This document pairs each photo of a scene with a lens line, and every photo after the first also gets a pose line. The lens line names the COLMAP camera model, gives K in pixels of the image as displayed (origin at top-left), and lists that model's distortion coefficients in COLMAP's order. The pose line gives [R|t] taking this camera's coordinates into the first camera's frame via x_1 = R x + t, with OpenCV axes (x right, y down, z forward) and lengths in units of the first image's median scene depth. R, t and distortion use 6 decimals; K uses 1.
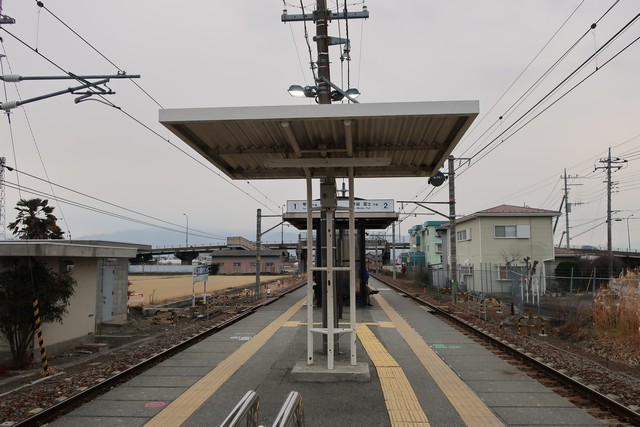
lens RADIAL K [[503.8, 0, 320.0], [0, 503.8, 213.5], [0, 0, 1]] dist [-0.006120, 0.007619]
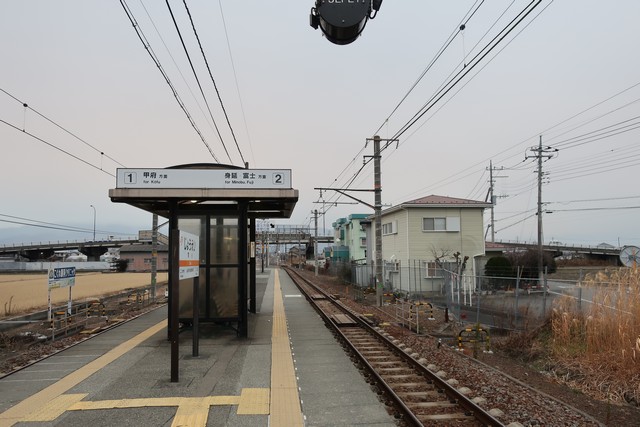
lens RADIAL K [[503.8, 0, 320.0], [0, 503.8, 213.5], [0, 0, 1]] dist [-0.006120, 0.007619]
pose [[0.989478, 0.004956, 0.144599, 0.030814], [-0.006713, 0.999909, 0.011665, 0.006960], [-0.144528, -0.012513, 0.989422, 0.124210]]
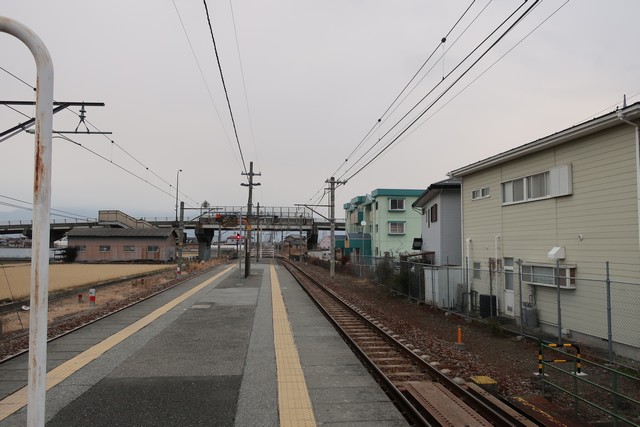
lens RADIAL K [[503.8, 0, 320.0], [0, 503.8, 213.5], [0, 0, 1]] dist [-0.006120, 0.007619]
pose [[0.987532, 0.019676, 0.156182, 0.058287], [-0.024833, 0.999207, 0.031137, 0.060104], [-0.155445, -0.034627, 0.987237, 0.675787]]
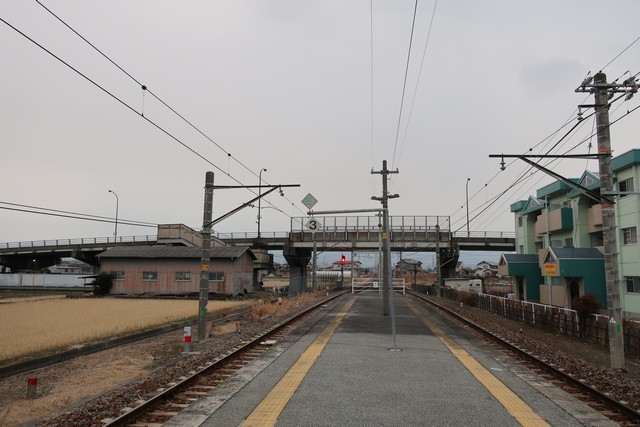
lens RADIAL K [[503.8, 0, 320.0], [0, 503.8, 213.5], [0, 0, 1]] dist [-0.006120, 0.007619]
pose [[0.998503, 0.005635, -0.054407, 0.065797], [-0.006580, 0.999830, -0.017205, 0.128405], [0.054301, 0.017538, 0.998371, 1.376472]]
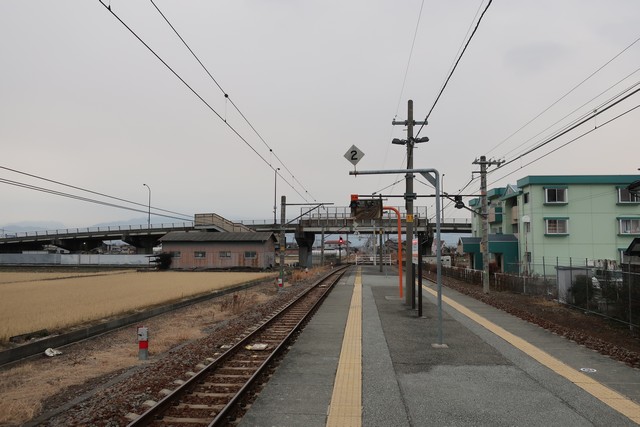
lens RADIAL K [[503.8, 0, 320.0], [0, 503.8, 213.5], [0, 0, 1]] dist [-0.006120, 0.007619]
pose [[0.999576, 0.002674, -0.028993, 0.019328], [-0.001977, 0.999709, 0.024035, 0.086968], [0.029048, -0.023967, 0.999291, 0.950889]]
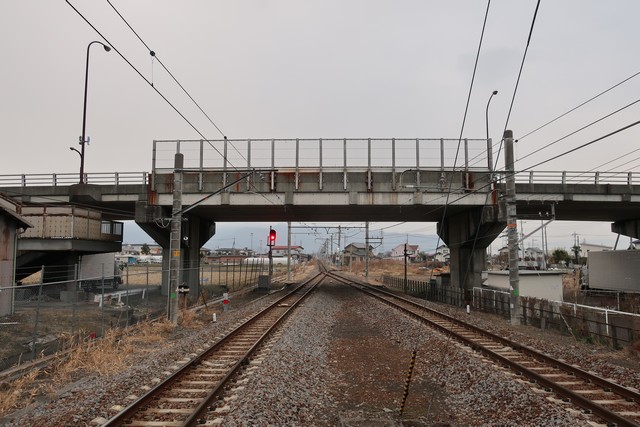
lens RADIAL K [[503.8, 0, 320.0], [0, 503.8, 213.5], [0, 0, 1]] dist [-0.006120, 0.007619]
pose [[0.998114, 0.009927, 0.060579, 0.088101], [-0.010444, 0.999912, 0.008226, 0.214615], [-0.060492, -0.008843, 0.998130, 2.246114]]
